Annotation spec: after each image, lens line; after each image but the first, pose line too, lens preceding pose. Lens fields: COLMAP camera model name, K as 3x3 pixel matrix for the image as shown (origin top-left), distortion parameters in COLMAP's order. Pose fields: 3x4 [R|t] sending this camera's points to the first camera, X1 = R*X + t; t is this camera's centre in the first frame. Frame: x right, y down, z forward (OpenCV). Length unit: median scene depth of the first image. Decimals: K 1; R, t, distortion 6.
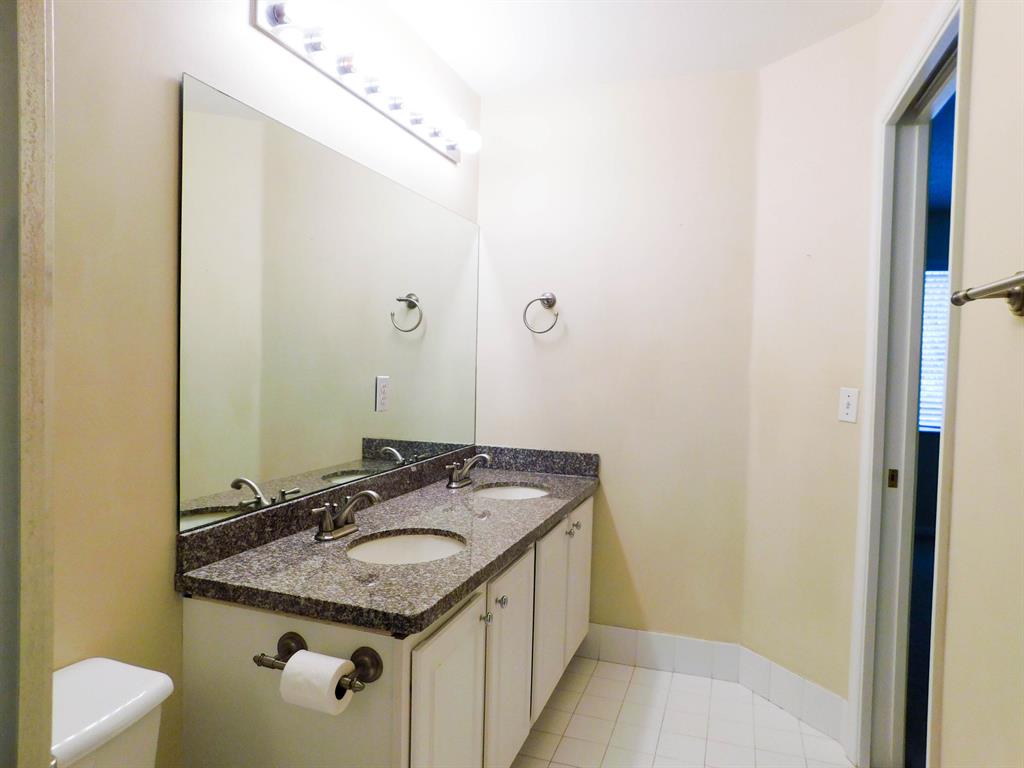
lens RADIAL K [[670.4, 0, 512.0], [0, 670.4, 384.0], [0, 0, 1]] dist [-0.050231, 0.005127]
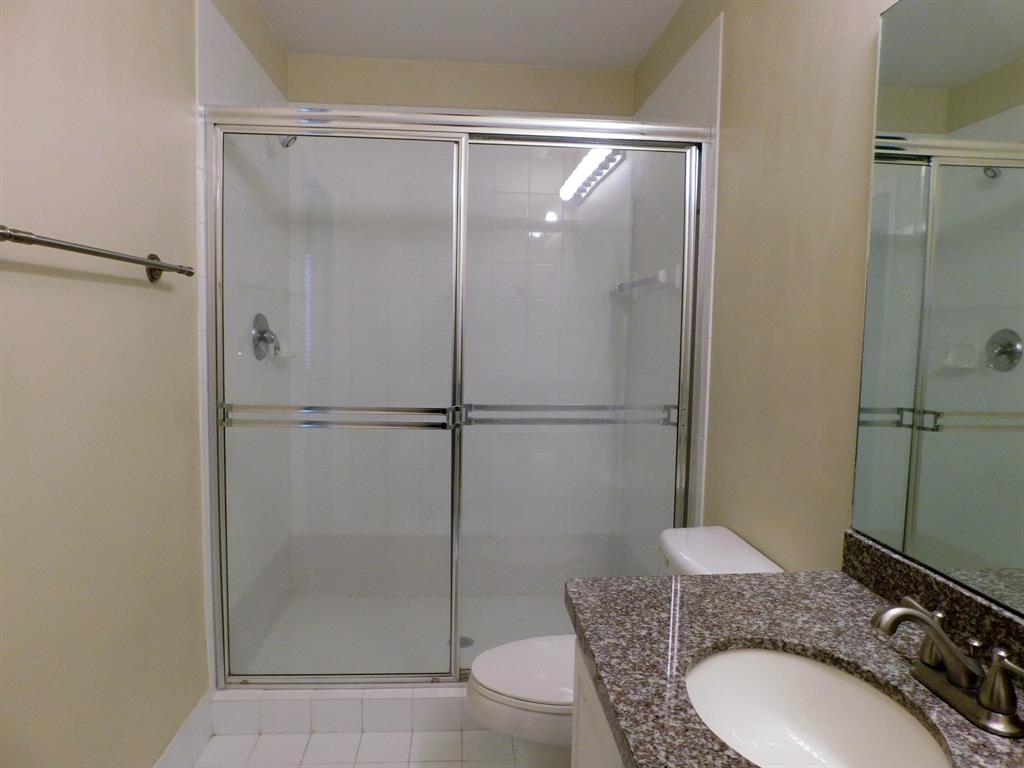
lens RADIAL K [[670.4, 0, 512.0], [0, 670.4, 384.0], [0, 0, 1]] dist [-0.050231, 0.005127]
pose [[-0.916532, -0.007573, -0.399889, 0.280422], [-0.056367, 0.992288, 0.110399, -0.045176], [0.395969, 0.123725, -0.909890, 1.534091]]
